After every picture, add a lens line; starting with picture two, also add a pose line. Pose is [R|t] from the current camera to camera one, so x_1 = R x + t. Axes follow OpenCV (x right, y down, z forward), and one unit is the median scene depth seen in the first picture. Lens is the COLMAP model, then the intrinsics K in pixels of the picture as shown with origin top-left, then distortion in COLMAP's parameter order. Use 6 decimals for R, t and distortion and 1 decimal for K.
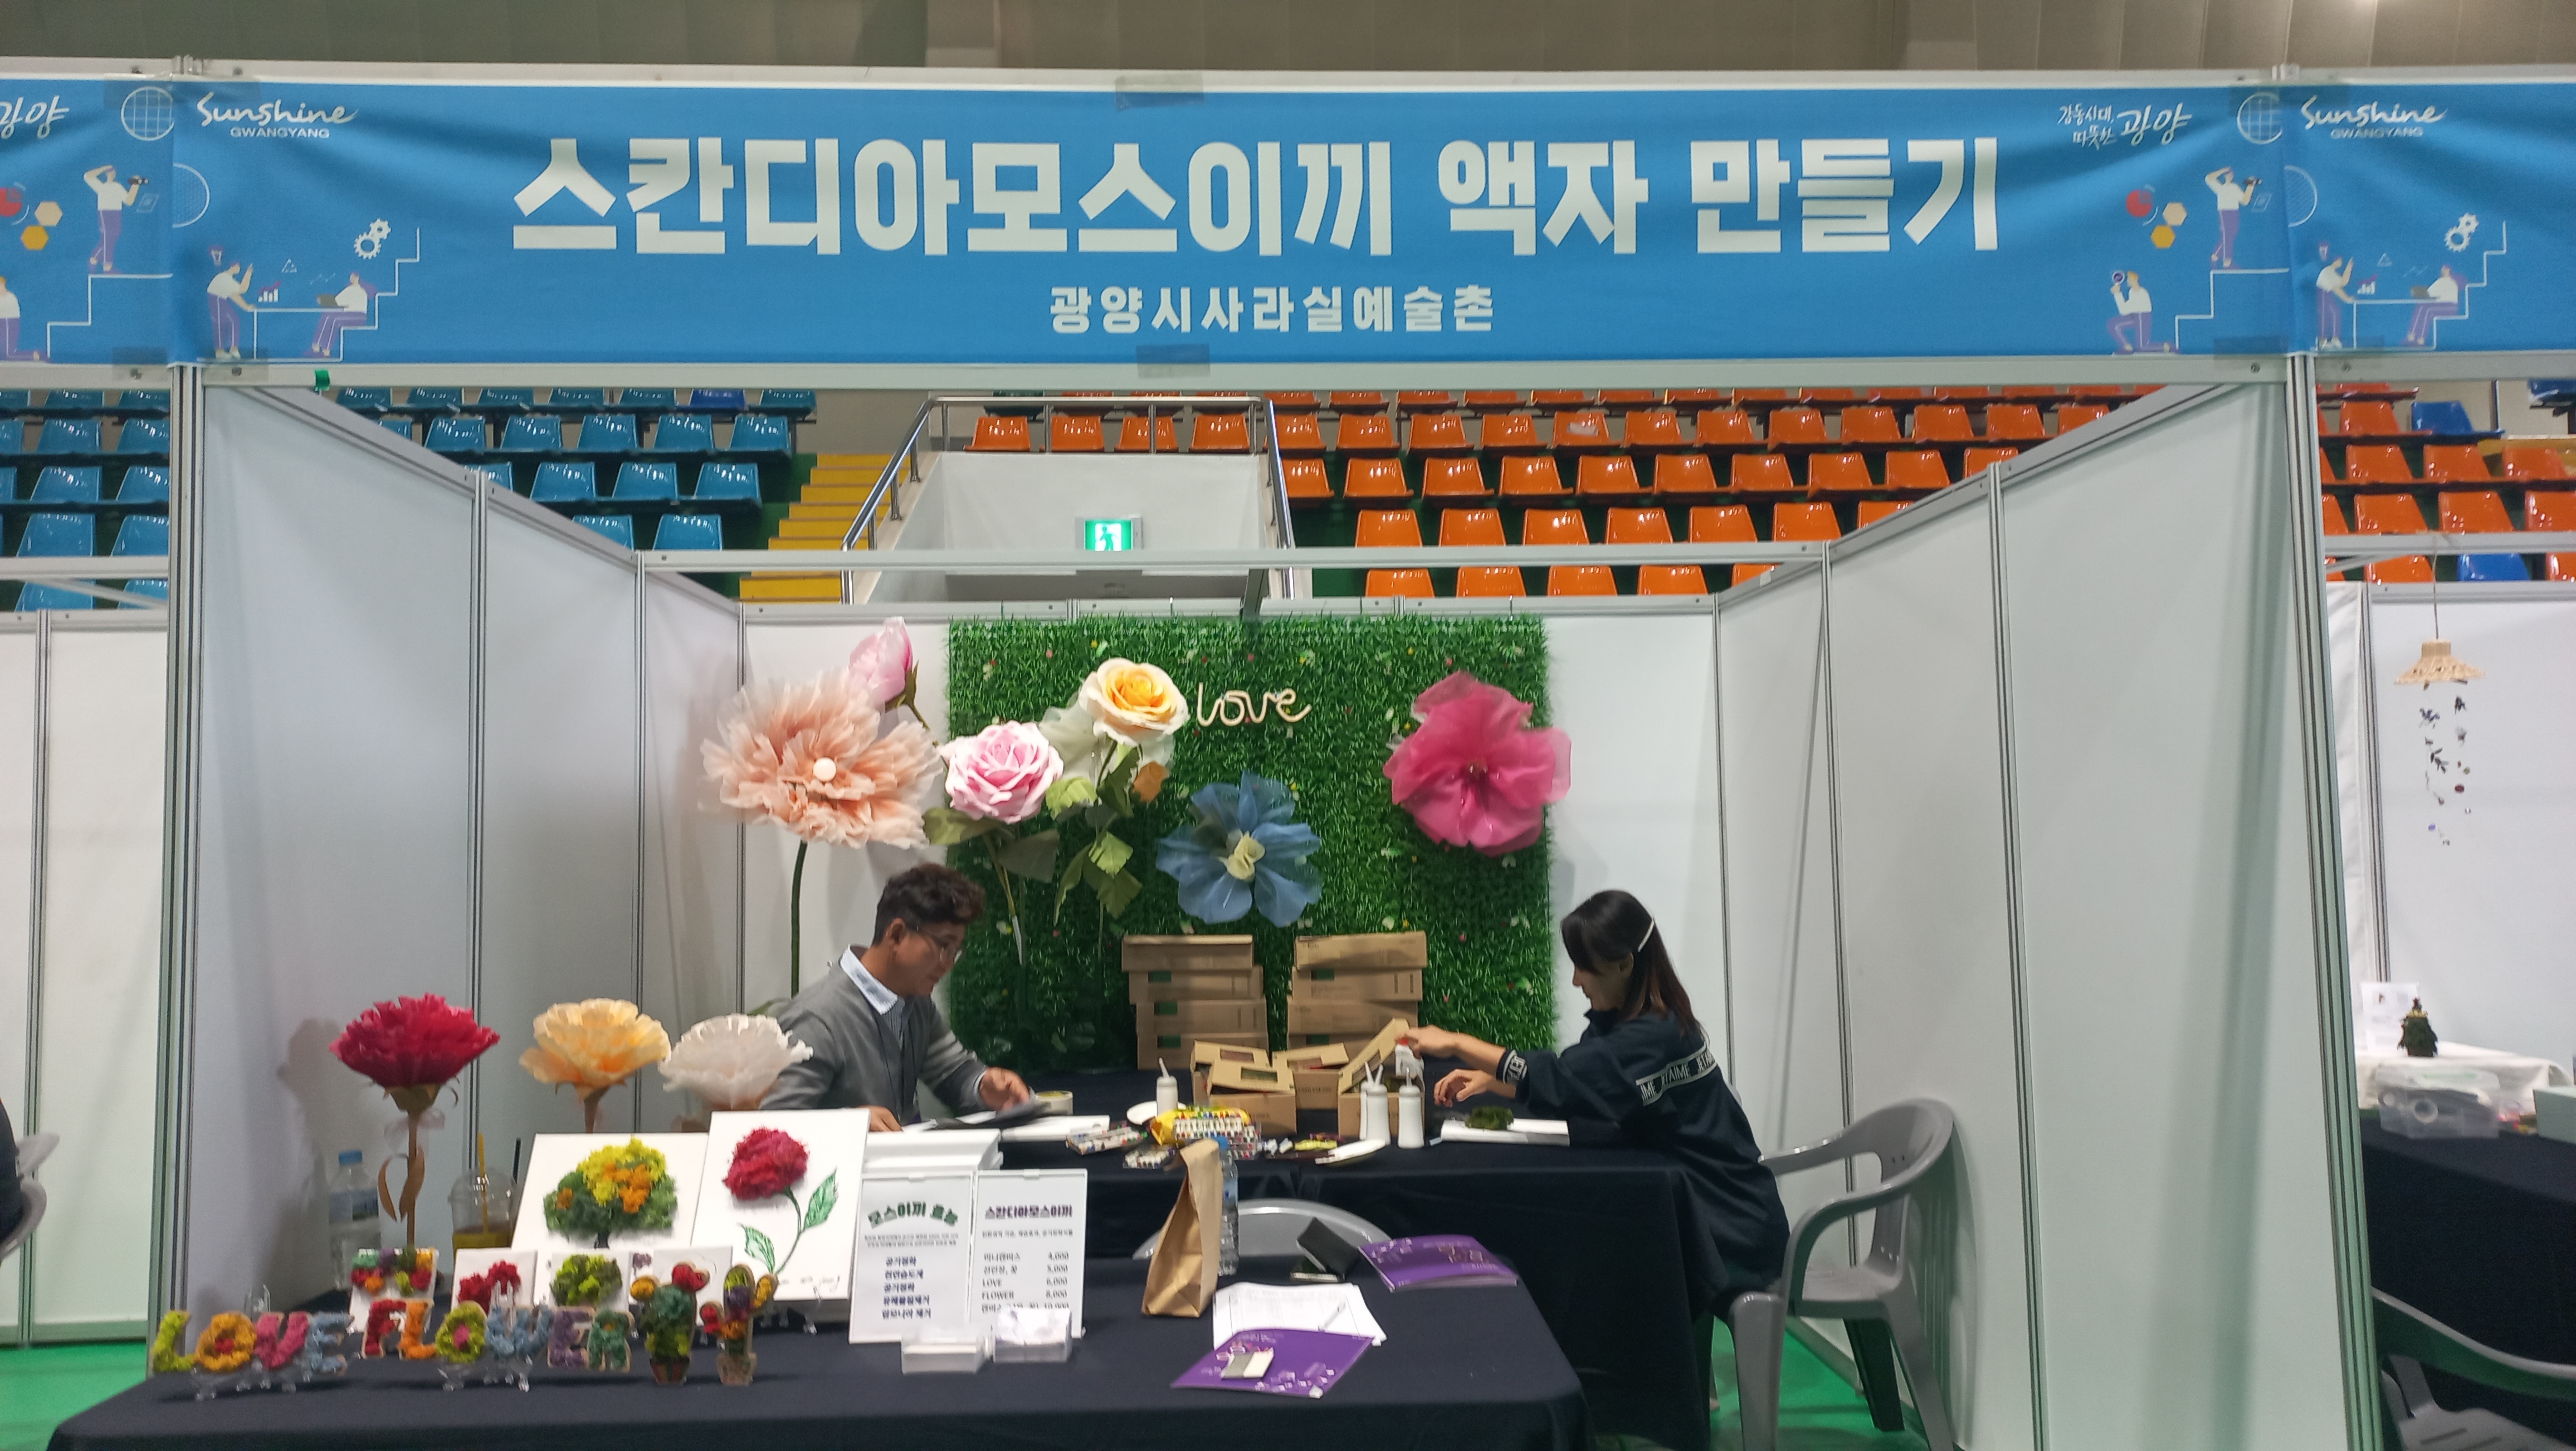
lens RADIAL K [[1887.3, 0, 1292.0], [0, 1887.3, 712.8], [0, 0, 1]] dist [0.032414, -0.003322]
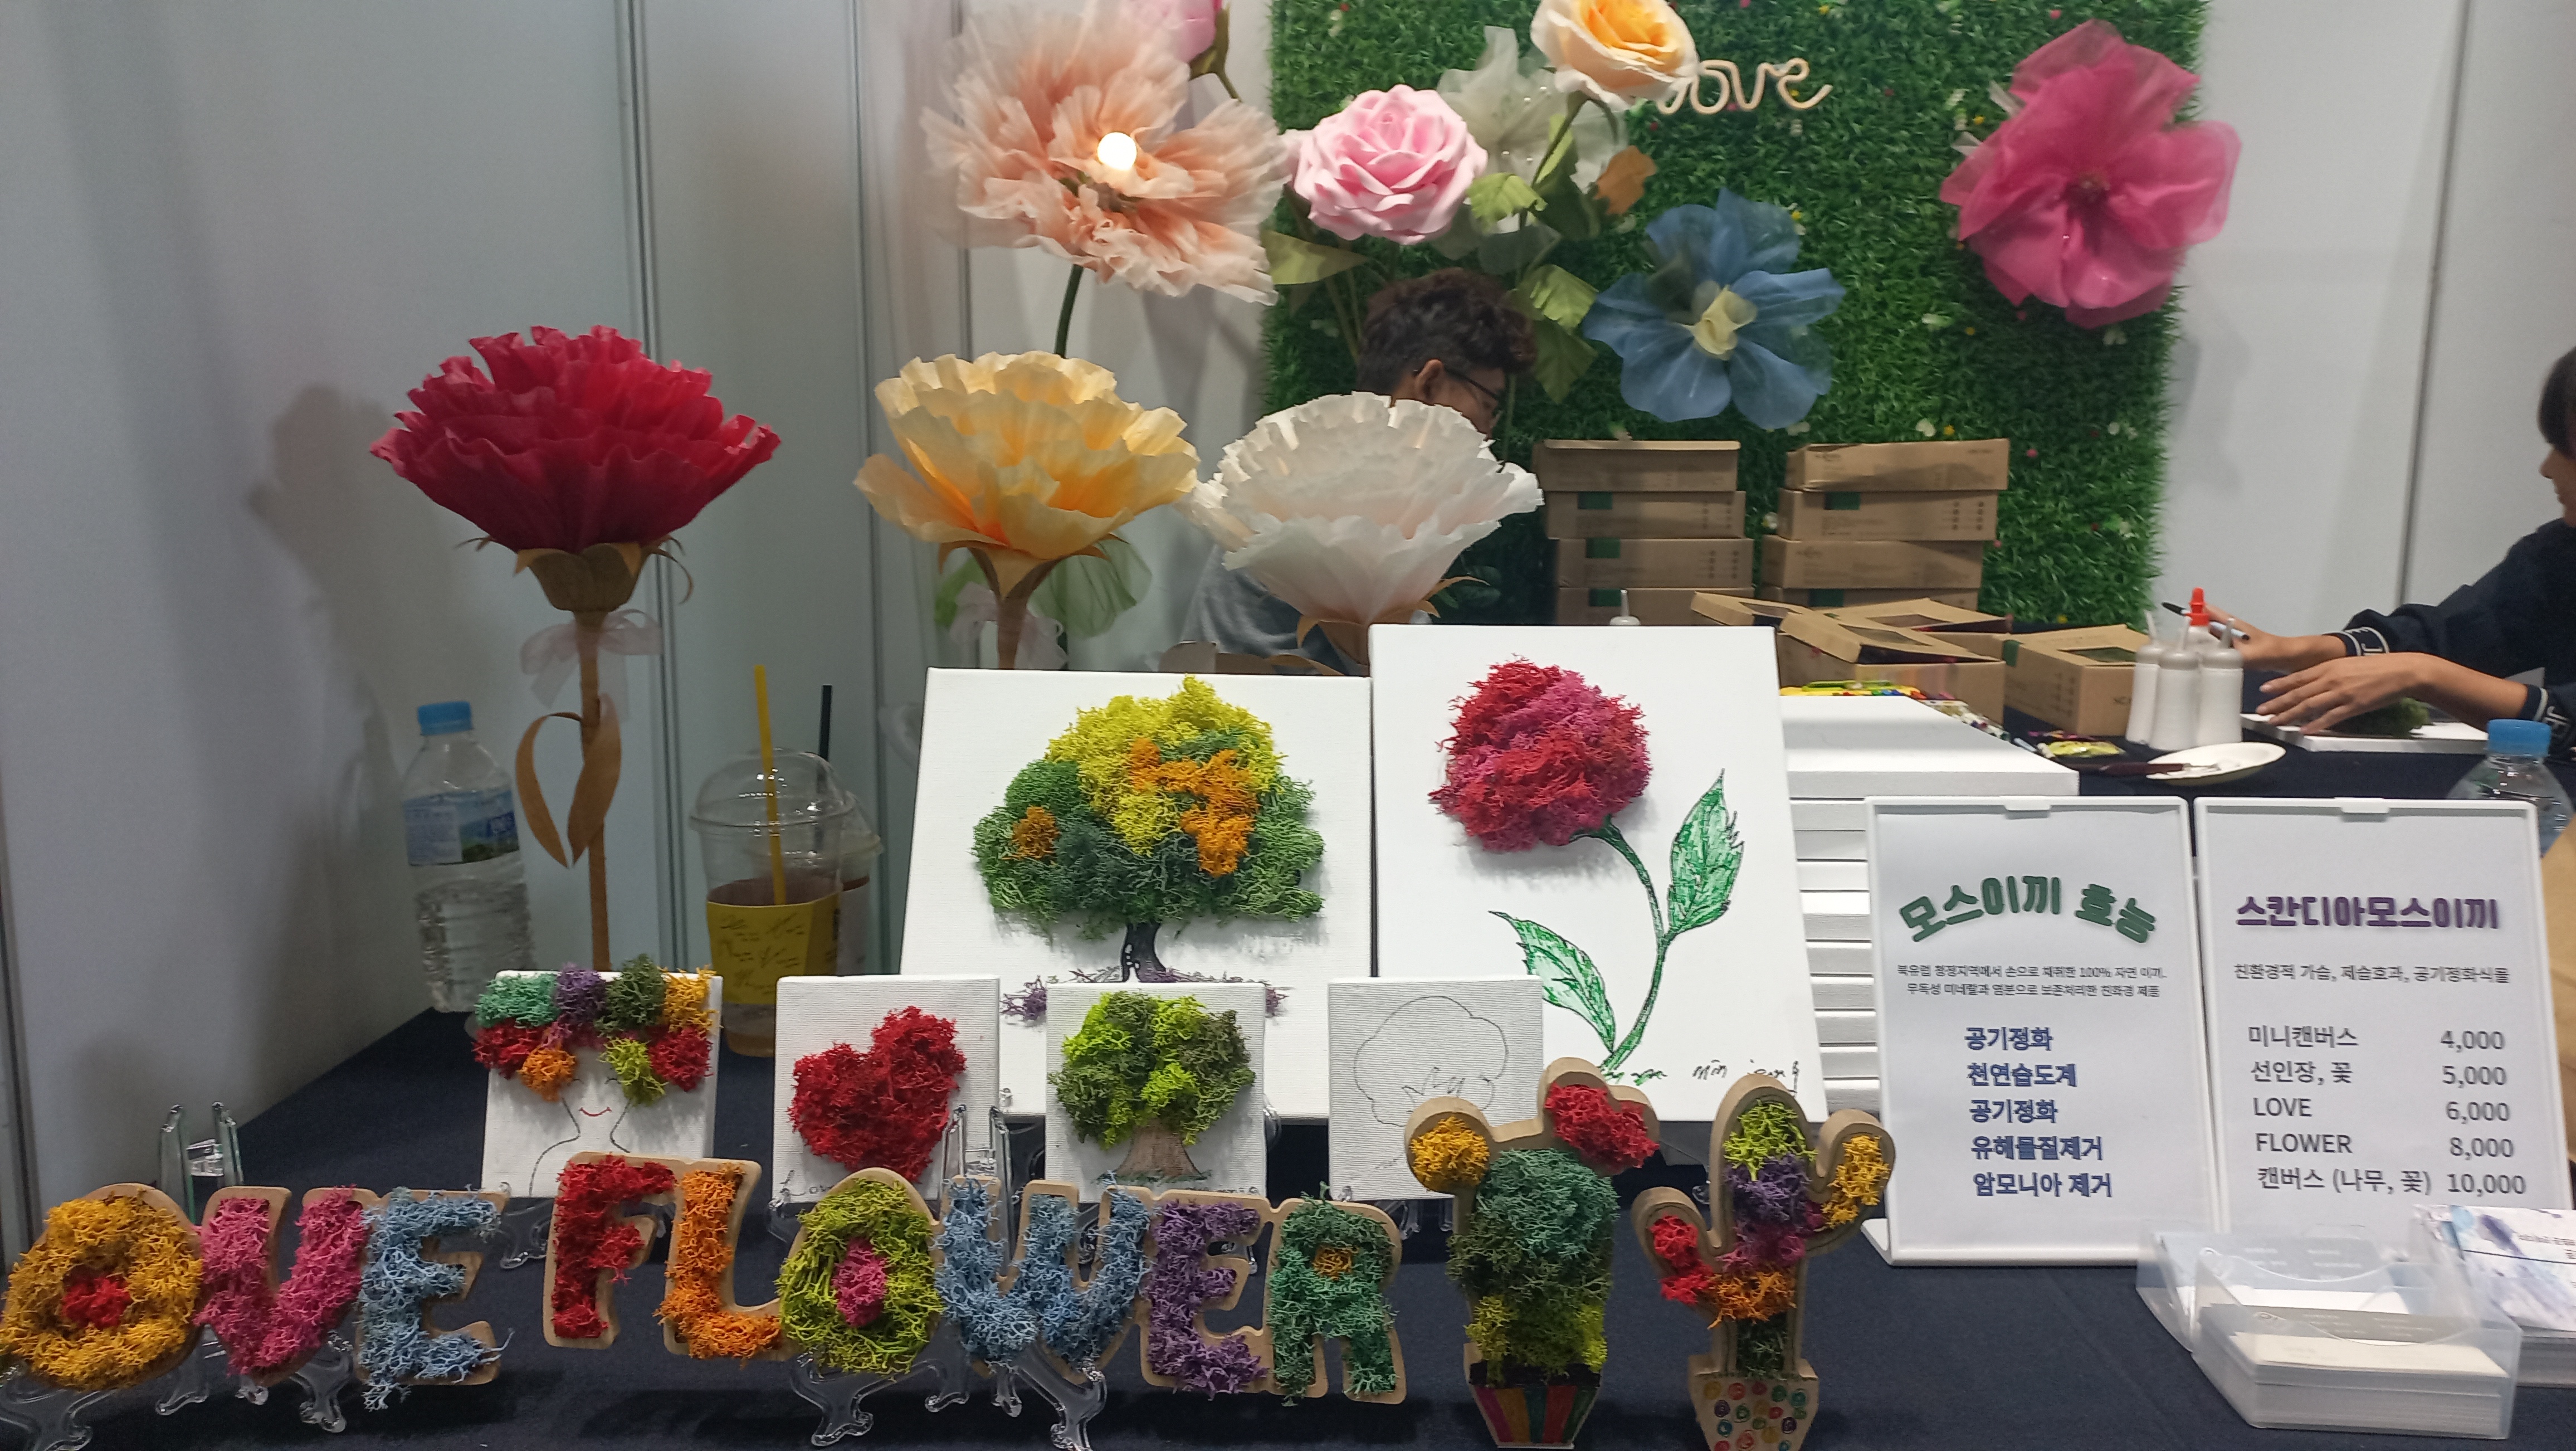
lens RADIAL K [[1894.8, 0, 1254.4], [0, 1894.8, 720.5], [0, 0, 1]] dist [0.081574, -0.091126]
pose [[0.998947, 0.021093, -0.040747, -0.173719], [-0.012220, 0.978300, 0.206835, 0.084231], [0.044225, -0.206119, 0.977527, 0.345843]]
